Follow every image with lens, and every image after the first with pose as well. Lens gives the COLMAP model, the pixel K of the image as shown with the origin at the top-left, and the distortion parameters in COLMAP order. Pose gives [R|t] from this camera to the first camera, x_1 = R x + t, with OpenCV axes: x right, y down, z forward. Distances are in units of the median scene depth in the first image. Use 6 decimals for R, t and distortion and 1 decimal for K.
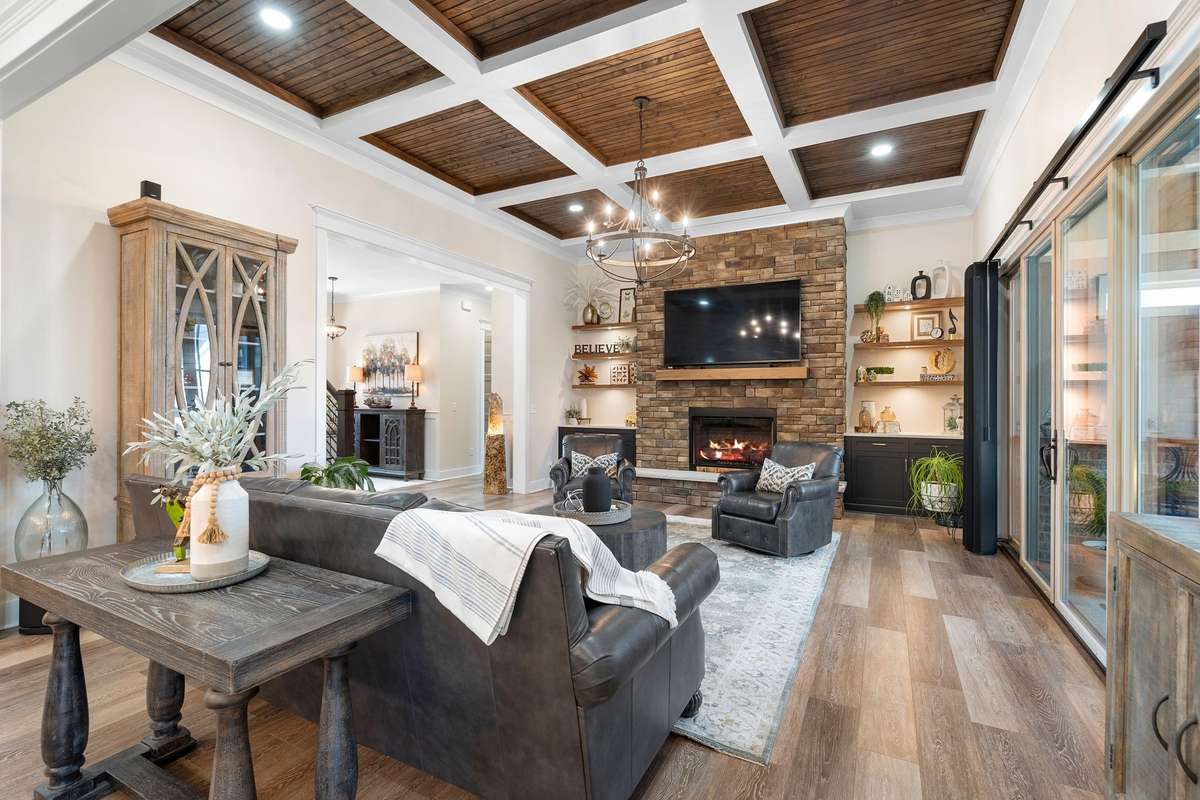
lens RADIAL K [[541.2, 0, 600.0], [0, 541.2, 400.0], [0, 0, 1]] dist [-0.003960, 0.001592]
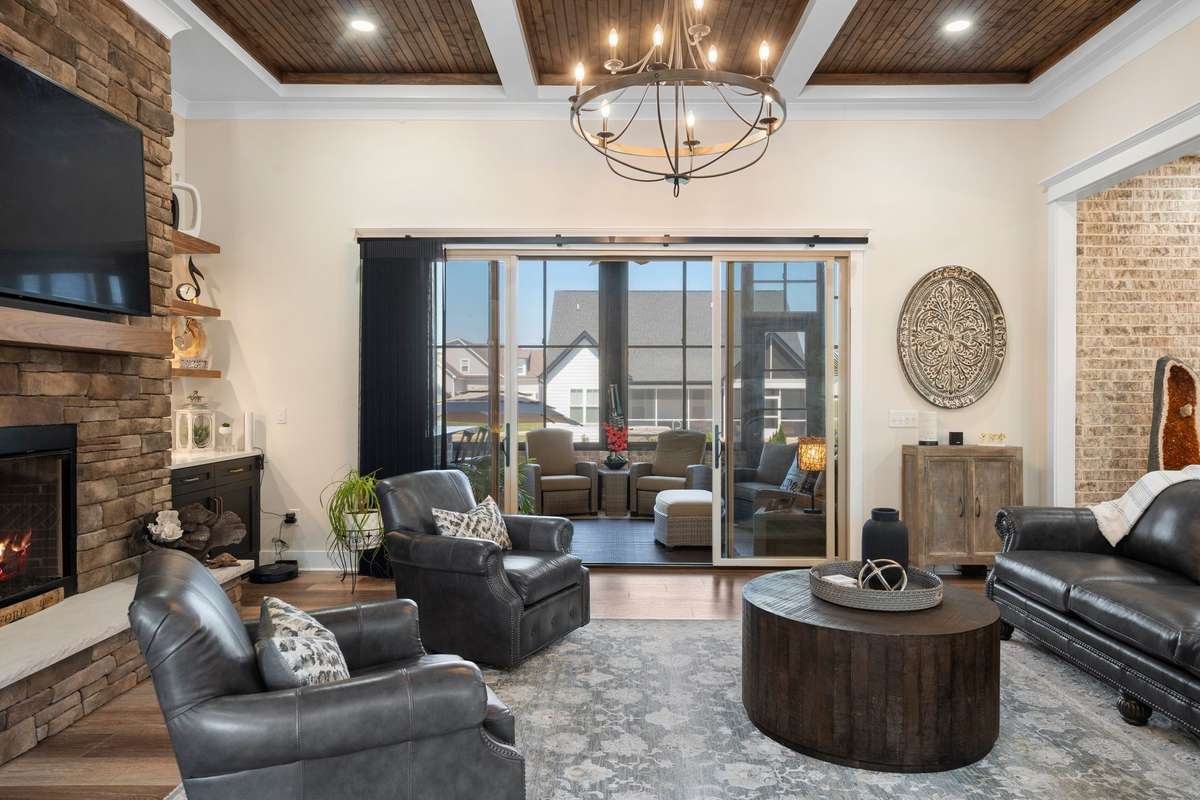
lens RADIAL K [[765.2, 0, 600.0], [0, 765.2, 400.0], [0, 0, 1]] dist [0.005281, 0.004354]
pose [[-0.456128, -0.007083, 0.889886, -0.362922], [-0.002353, 0.999974, 0.006753, -0.006975], [-0.889911, 0.000986, -0.456133, 0.931511]]
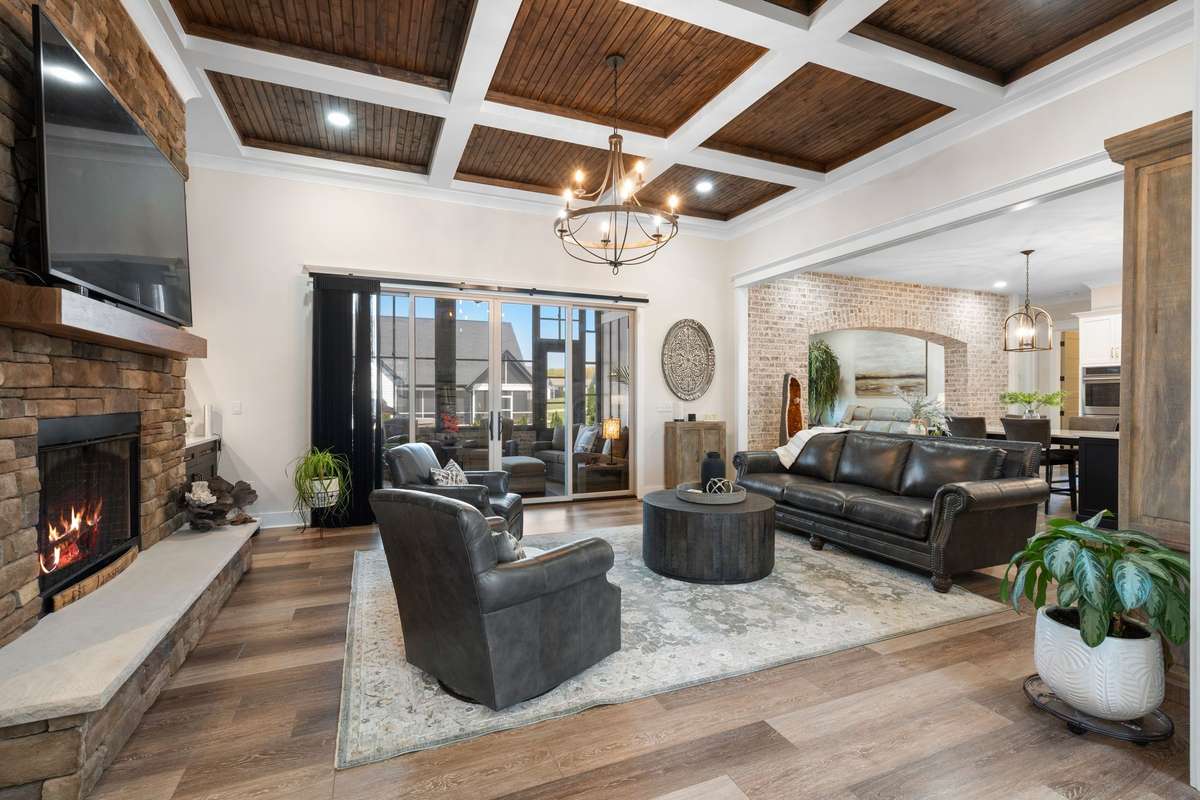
lens RADIAL K [[541.2, 0, 600.0], [0, 541.2, 400.0], [0, 0, 1]] dist [-0.003960, 0.001592]
pose [[-0.774387, -0.007507, 0.632667, -0.310938], [-0.003199, 0.999963, 0.007950, -0.000659], [-0.632704, 0.004133, -0.774383, 1.139997]]
